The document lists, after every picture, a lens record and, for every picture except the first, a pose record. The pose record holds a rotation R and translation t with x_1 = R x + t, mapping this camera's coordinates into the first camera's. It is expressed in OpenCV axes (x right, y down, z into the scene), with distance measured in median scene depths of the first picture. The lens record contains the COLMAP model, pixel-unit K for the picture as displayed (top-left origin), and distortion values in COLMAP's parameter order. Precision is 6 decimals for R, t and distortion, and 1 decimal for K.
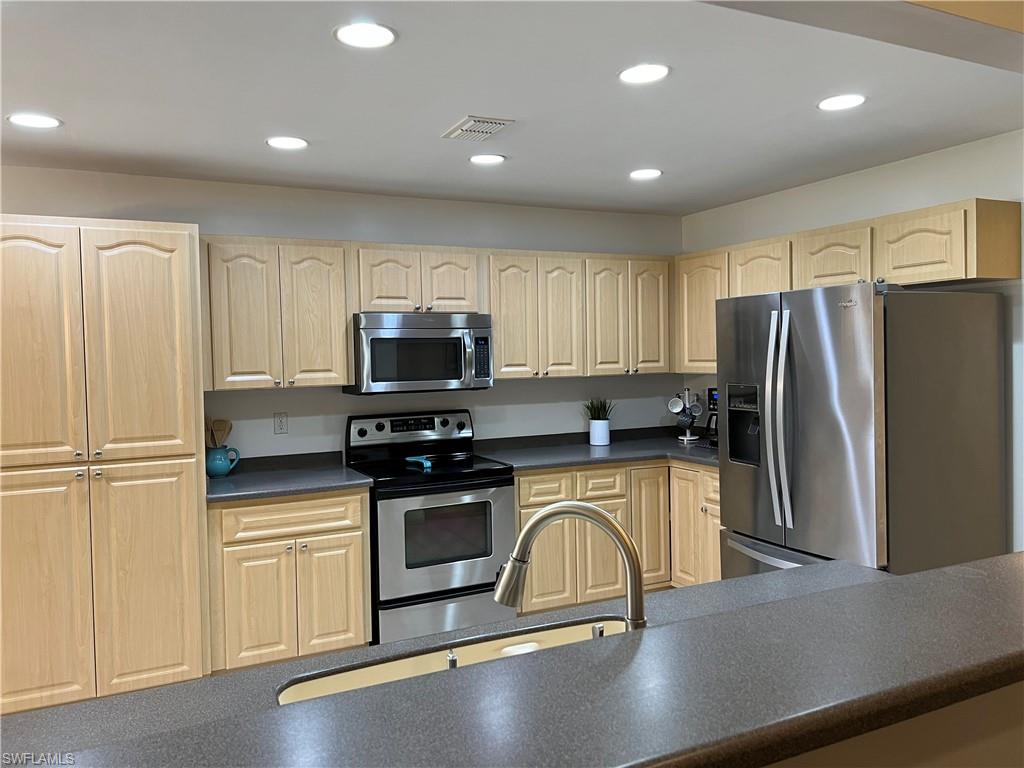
lens RADIAL K [[770.0, 0, 516.2], [0, 770.0, 381.8], [0, 0, 1]] dist [0.014384, -0.017601]
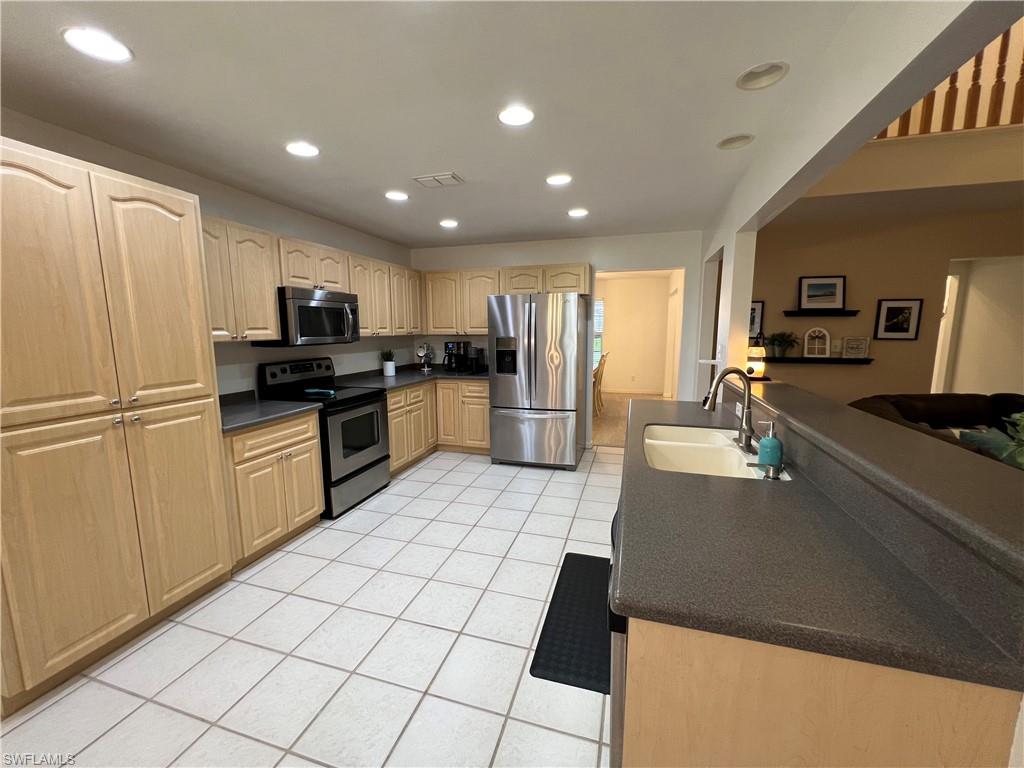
lens RADIAL K [[413.9, 0, 515.0], [0, 413.9, 389.3], [0, 0, 1]] dist [0.009480, 0.000771]
pose [[0.686065, -0.090050, 0.721946, -0.473603], [0.017150, 0.994036, 0.107691, 0.019874], [-0.727338, -0.061502, 0.683518, 0.179894]]
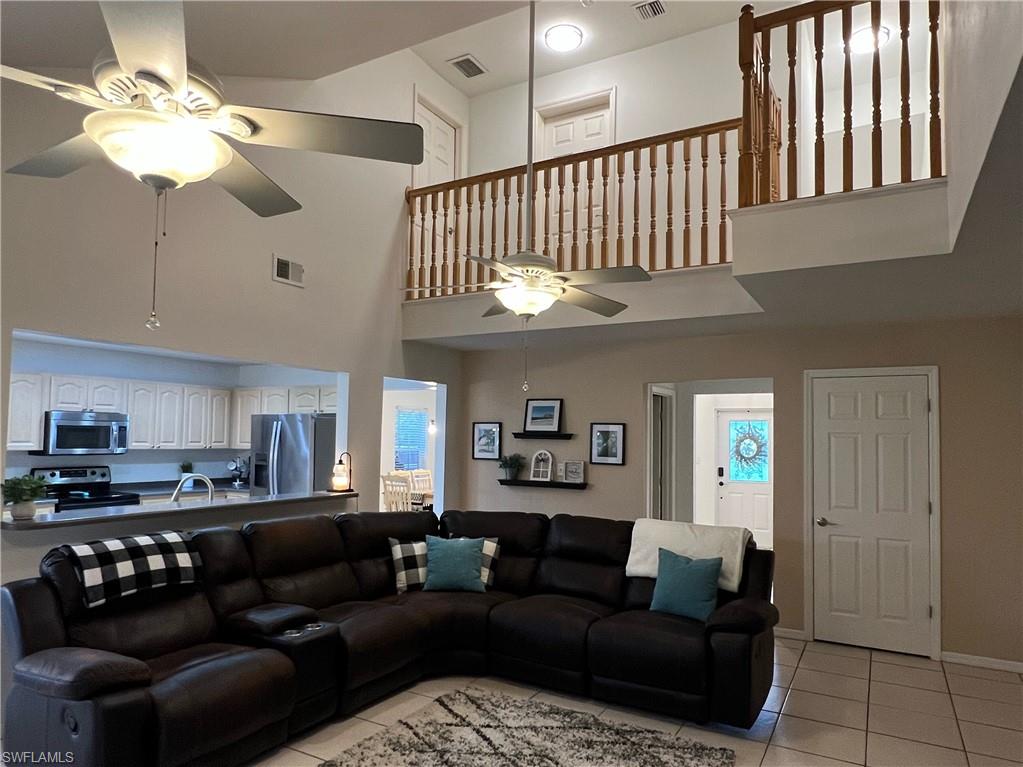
lens RADIAL K [[654.7, 0, 506.3], [0, 654.7, 404.5], [0, 0, 1]] dist [-0.001658, 0.002212]
pose [[0.834493, 0.059435, 0.547803, -0.152080], [-0.009927, 0.995626, -0.092899, 0.029774], [-0.550929, 0.072085, 0.831433, -0.913914]]
